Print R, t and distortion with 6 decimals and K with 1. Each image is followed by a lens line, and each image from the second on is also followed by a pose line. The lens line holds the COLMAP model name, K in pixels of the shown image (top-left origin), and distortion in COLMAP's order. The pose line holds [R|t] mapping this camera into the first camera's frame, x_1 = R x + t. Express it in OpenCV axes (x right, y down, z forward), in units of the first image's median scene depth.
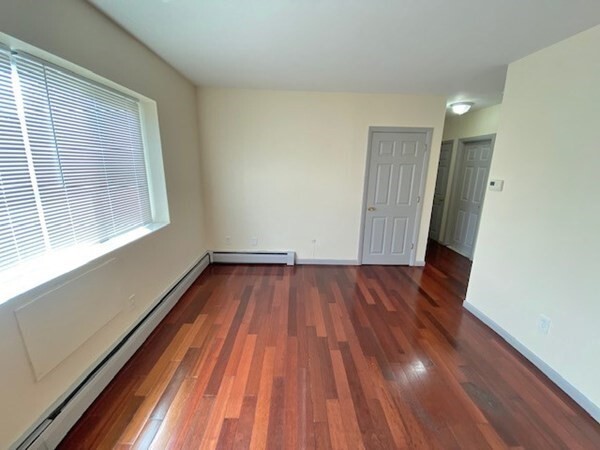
lens RADIAL K [[245.0, 0, 299.8], [0, 245.0, 224.8], [0, 0, 1]] dist [0.056751, -0.000130]
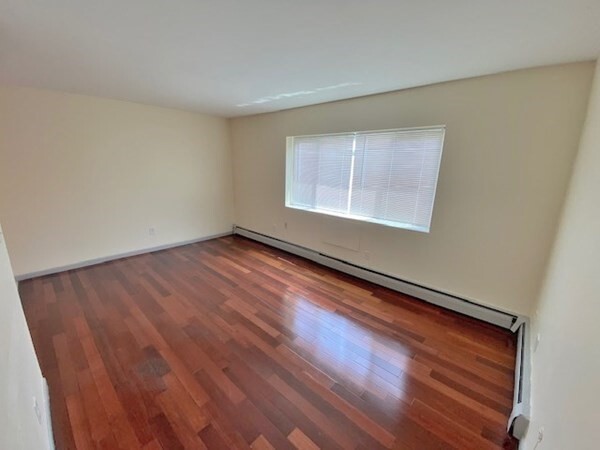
lens RADIAL K [[245.0, 0, 299.8], [0, 245.0, 224.8], [0, 0, 1]] dist [0.056751, -0.000130]
pose [[-0.678515, 0.139347, -0.721249, 0.812134], [-0.217505, 0.899707, 0.378443, -0.401161], [0.701647, 0.413655, -0.580156, 1.505516]]
